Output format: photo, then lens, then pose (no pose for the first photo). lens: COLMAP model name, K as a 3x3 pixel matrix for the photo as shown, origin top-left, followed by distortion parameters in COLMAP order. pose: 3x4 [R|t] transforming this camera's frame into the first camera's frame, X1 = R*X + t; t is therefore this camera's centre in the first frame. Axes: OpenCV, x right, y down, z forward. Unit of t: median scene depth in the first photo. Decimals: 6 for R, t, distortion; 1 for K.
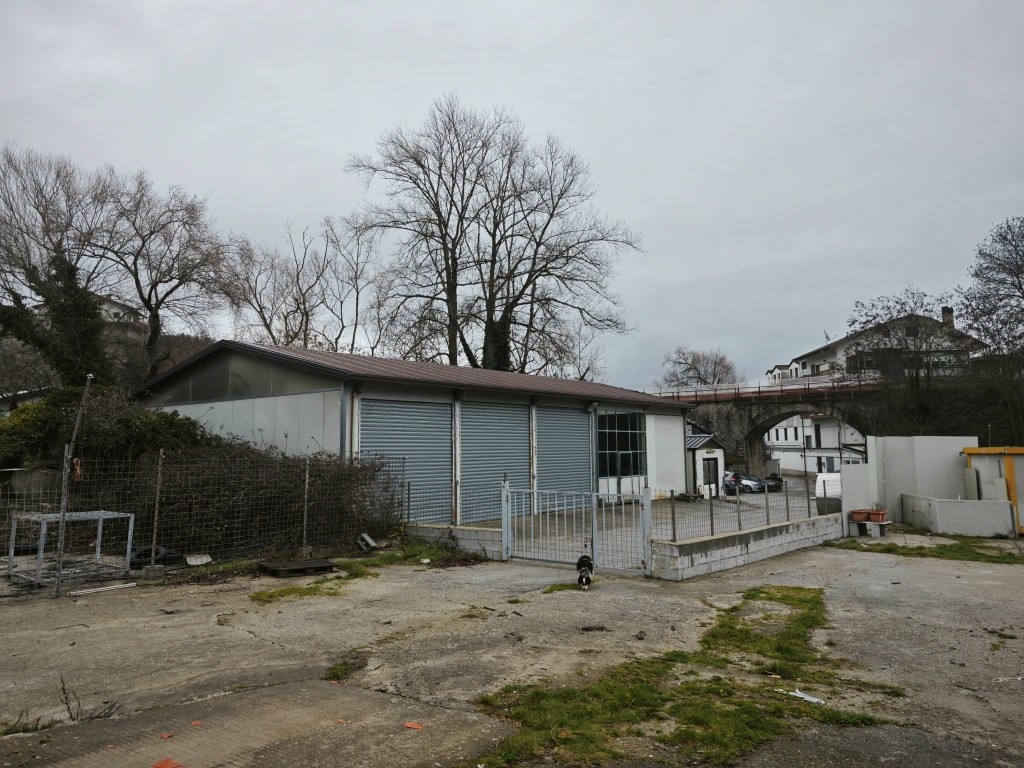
lens RADIAL K [[683.4, 0, 514.0], [0, 683.4, 375.6], [0, 0, 1]] dist [0.051226, -0.041460]
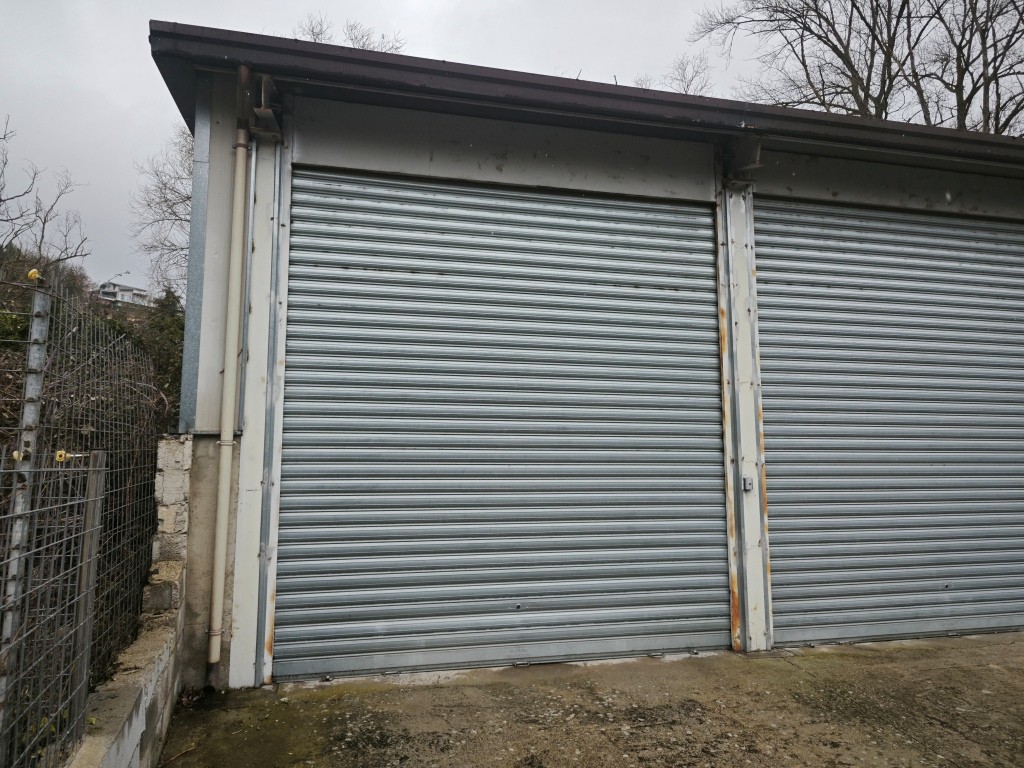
lens RADIAL K [[683.4, 0, 514.0], [0, 683.4, 375.6], [0, 0, 1]] dist [0.051226, -0.041460]
pose [[0.803161, -0.060953, -0.592636, 0.002628], [0.054419, 0.998100, -0.028905, 0.047140], [0.593272, -0.009035, 0.804951, 0.296514]]
